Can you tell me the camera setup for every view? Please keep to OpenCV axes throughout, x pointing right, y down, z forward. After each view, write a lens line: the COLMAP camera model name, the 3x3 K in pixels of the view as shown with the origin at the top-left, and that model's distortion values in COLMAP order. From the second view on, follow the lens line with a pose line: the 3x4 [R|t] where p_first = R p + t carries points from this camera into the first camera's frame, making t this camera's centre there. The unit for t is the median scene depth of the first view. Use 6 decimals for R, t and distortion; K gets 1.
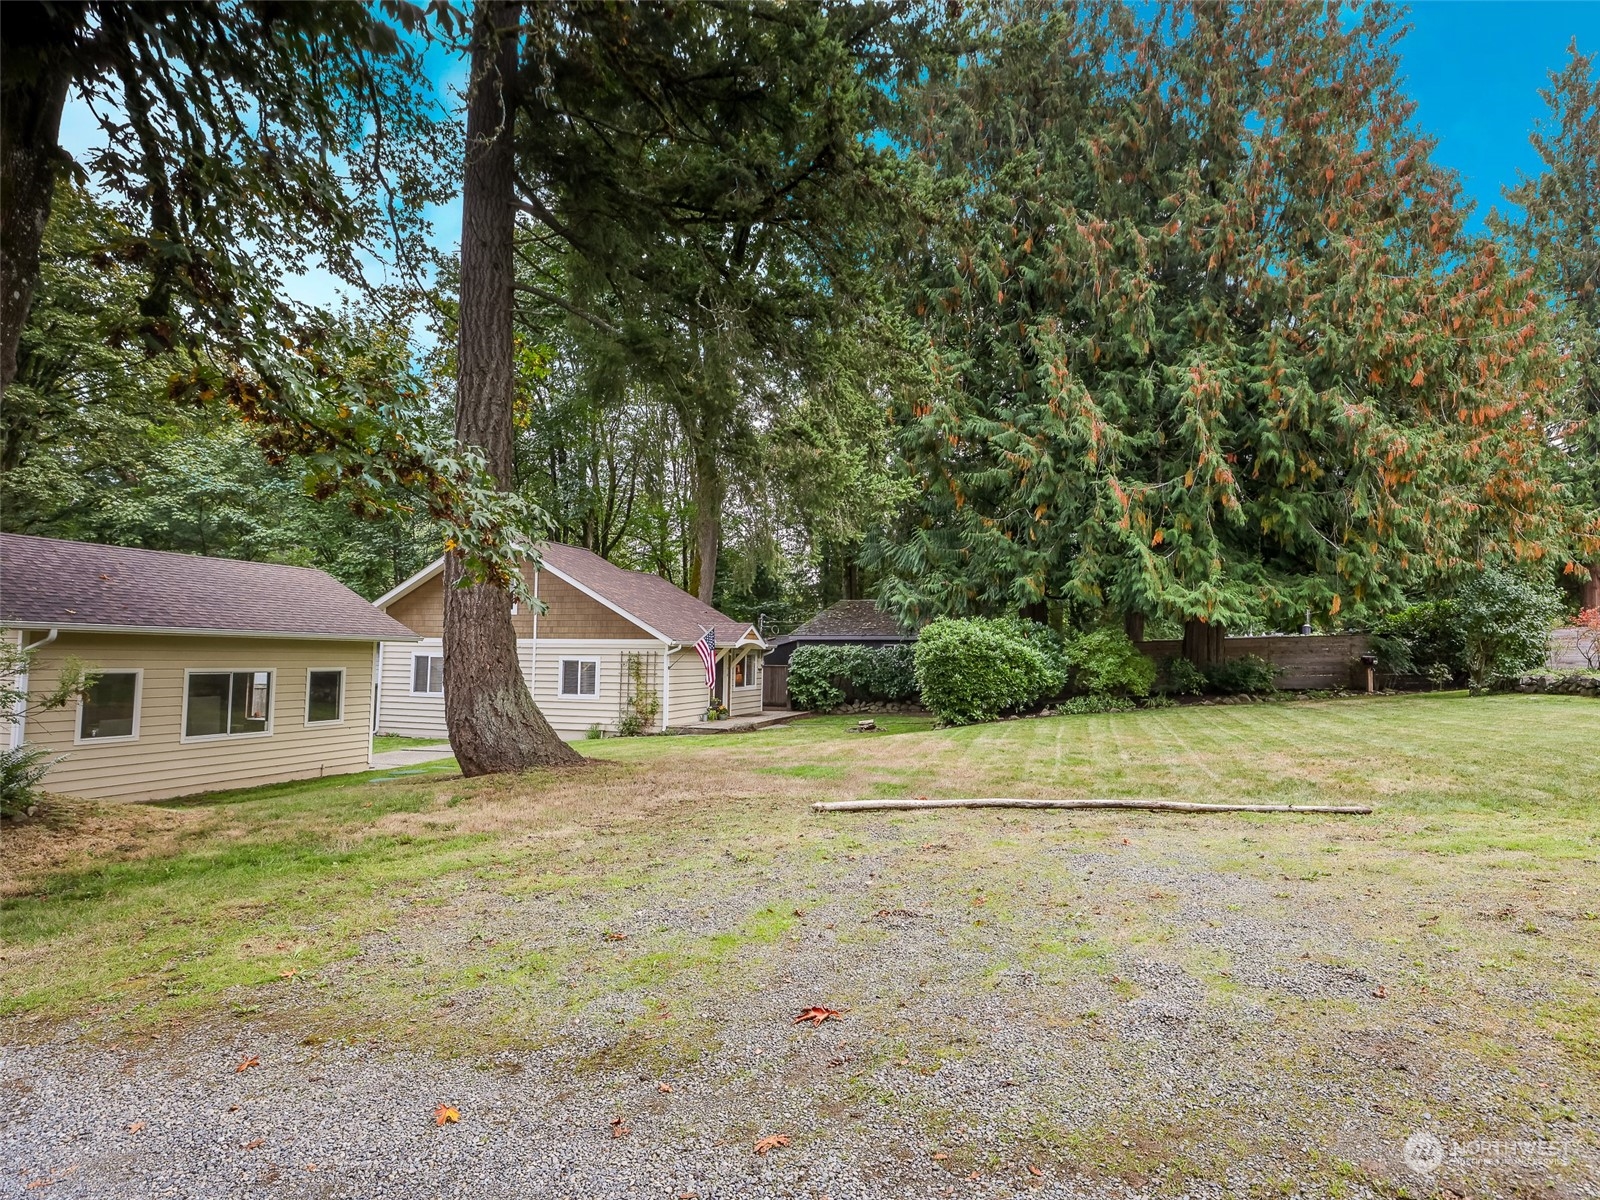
lens RADIAL K [[738.0, 0, 800.0], [0, 738.0, 600.0], [0, 0, 1]] dist [-0.033952, -0.000014]
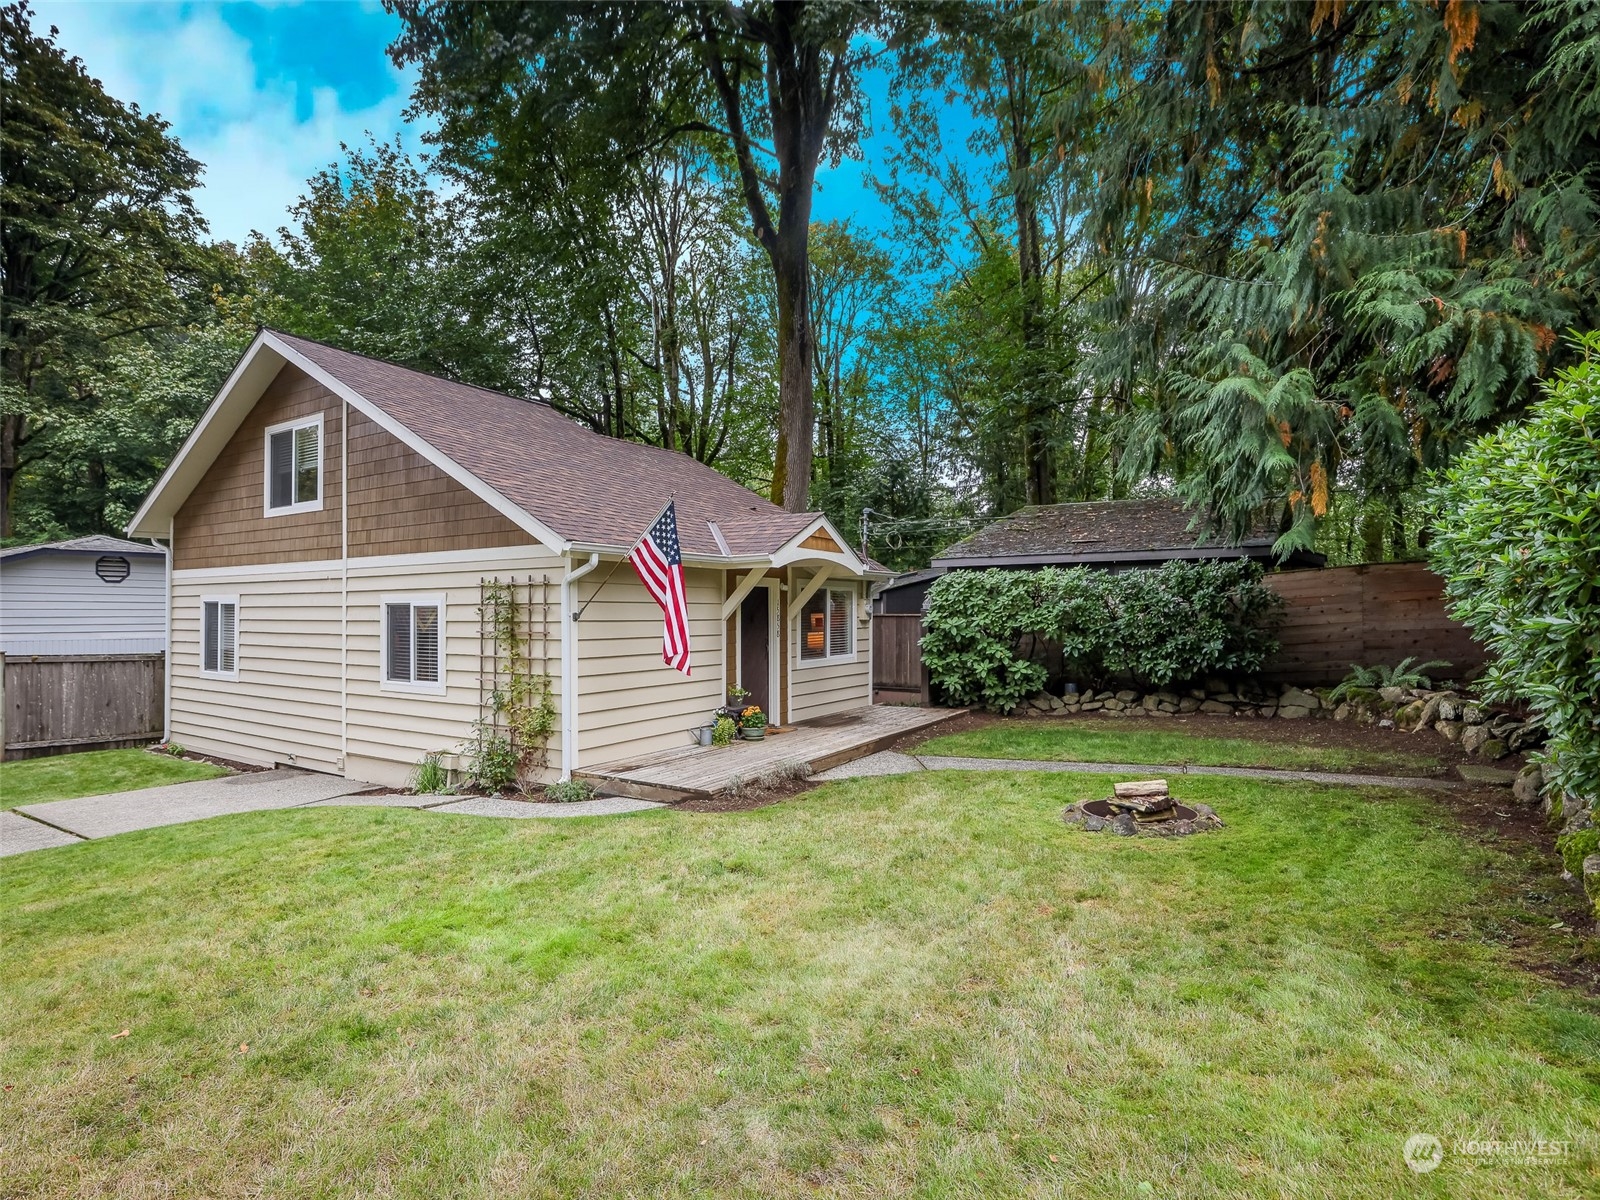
lens RADIAL K [[738.0, 0, 800.0], [0, 738.0, 600.0], [0, 0, 1]] dist [-0.033952, -0.000014]
pose [[0.973455, -0.015140, -0.228378, 0.017929], [0.028841, 0.997970, 0.056778, 0.054029], [0.227055, -0.061857, 0.971916, 0.548644]]
